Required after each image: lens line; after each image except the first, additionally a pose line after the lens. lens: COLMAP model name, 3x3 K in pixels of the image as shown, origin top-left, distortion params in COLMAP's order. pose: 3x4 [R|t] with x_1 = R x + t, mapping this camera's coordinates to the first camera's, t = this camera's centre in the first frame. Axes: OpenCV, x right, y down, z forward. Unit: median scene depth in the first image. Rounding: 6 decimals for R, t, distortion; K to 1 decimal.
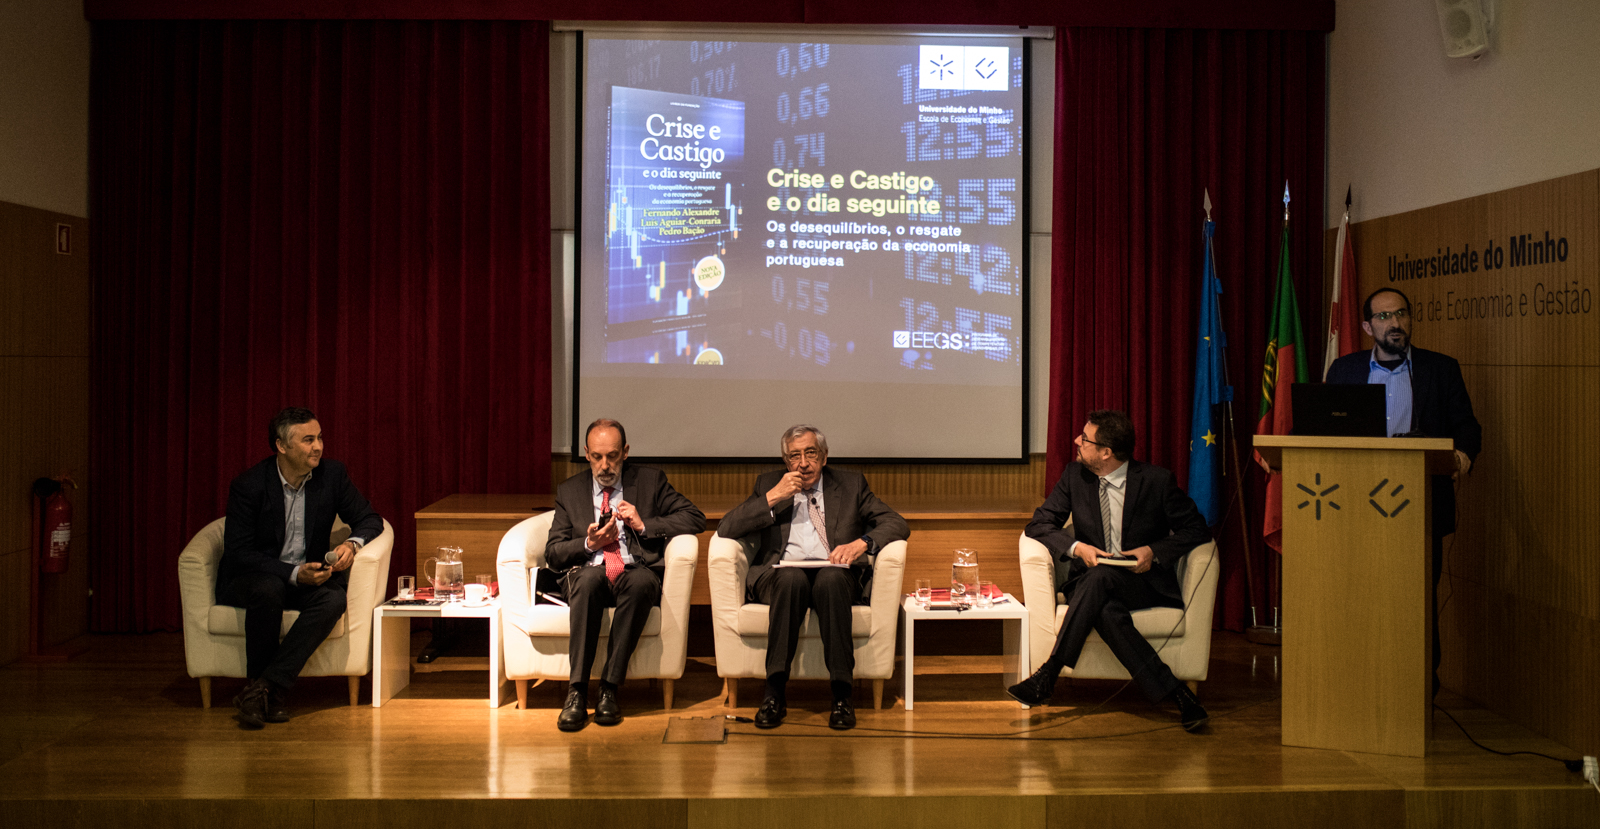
lens RADIAL K [[1626.4, 0, 803.8], [0, 1626.4, 412.7], [0, 0, 1]] dist [-0.010592, 0.000000]
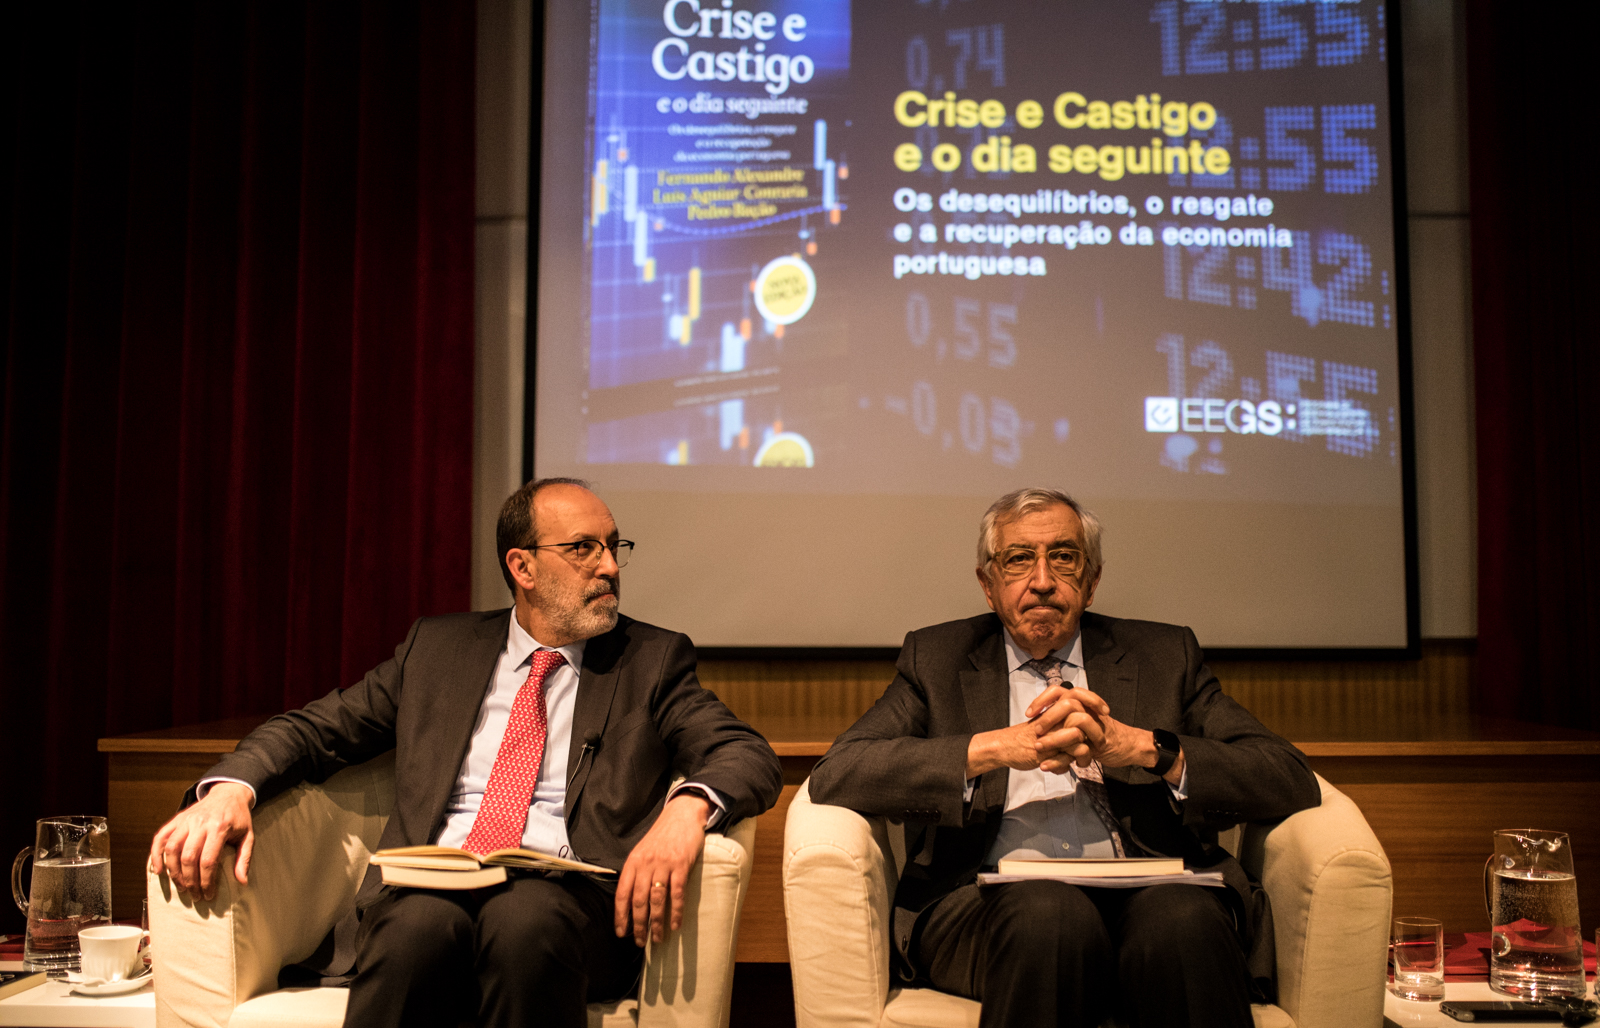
lens RADIAL K [[1807.3, 0, 766.8], [0, 1807.3, 512.4], [0, 0, 1]] dist [-0.048380, 0.000000]
pose [[0.997599, -0.009046, -0.068666, -0.024939], [0.002661, 0.995709, -0.092504, 0.037482], [0.069208, 0.092099, 0.993342, 0.434481]]
